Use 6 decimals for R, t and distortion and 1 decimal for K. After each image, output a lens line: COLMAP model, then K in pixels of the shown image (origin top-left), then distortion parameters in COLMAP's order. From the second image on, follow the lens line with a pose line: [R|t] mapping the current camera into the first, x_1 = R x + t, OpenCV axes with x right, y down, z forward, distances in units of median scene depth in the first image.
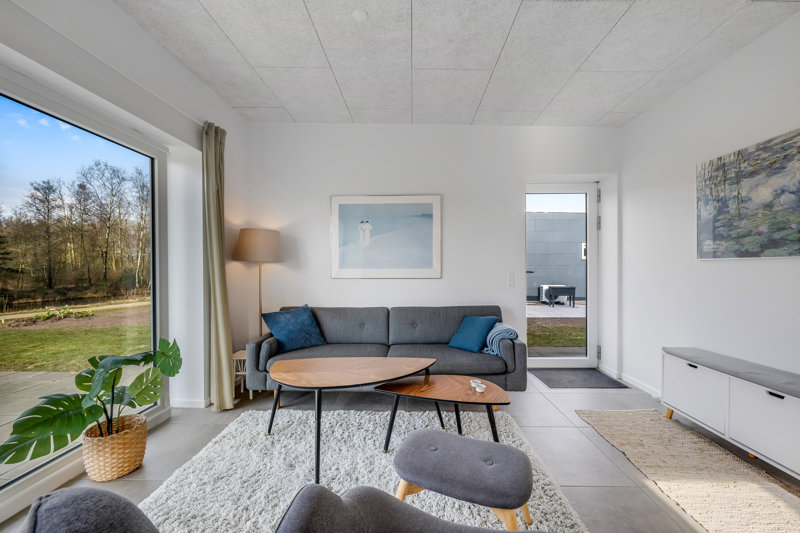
lens RADIAL K [[311.1, 0, 403.2], [0, 311.1, 269.4], [0, 0, 1]] dist [-0.002985, 0.000674]
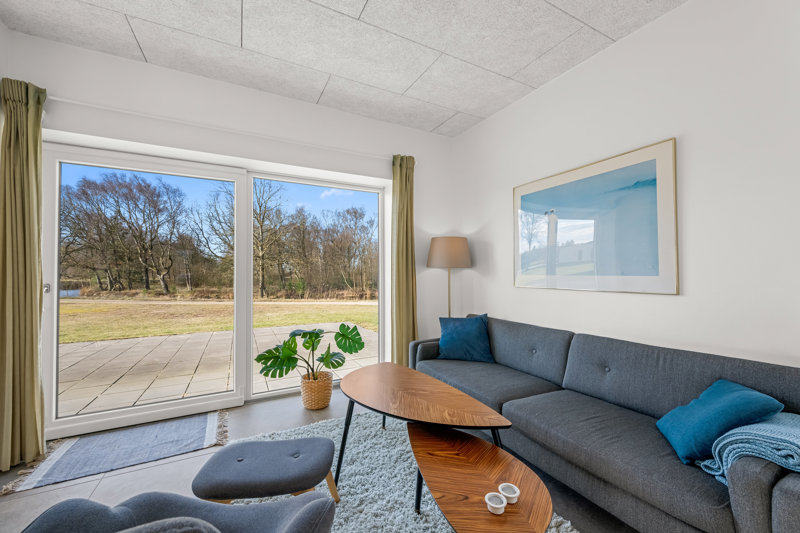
lens RADIAL K [[312.9, 0, 401.9], [0, 312.9, 266.6], [0, 0, 1]] dist [-0.001955, -0.000710]
pose [[0.491610, -0.015795, -0.870672, 0.424089], [-0.003604, 0.999790, -0.020173, -0.007613], [0.870808, 0.013056, 0.491450, 0.390135]]
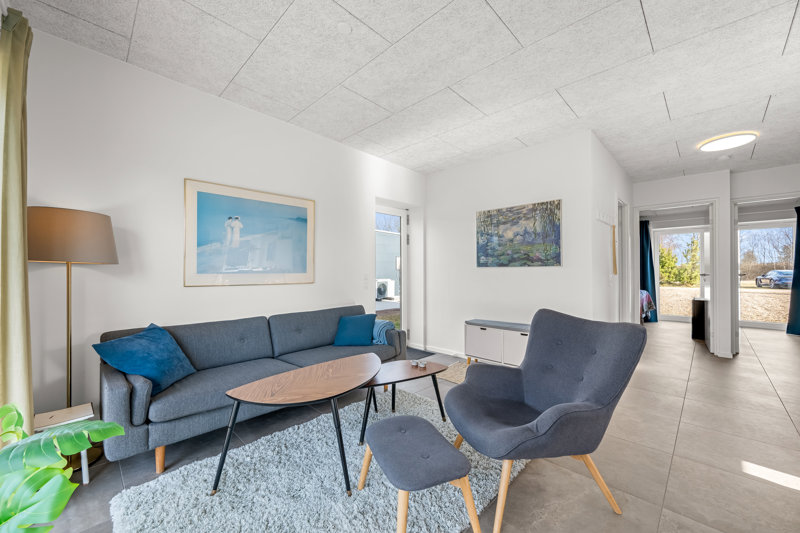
lens RADIAL K [[312.9, 0, 399.3], [0, 312.9, 270.3], [0, 0, 1]] dist [-0.001955, -0.000710]
pose [[0.686454, 0.004409, 0.727160, -0.517383], [0.005566, 0.999920, -0.011317, 0.001447], [-0.727152, 0.011816, 0.686375, 0.110005]]
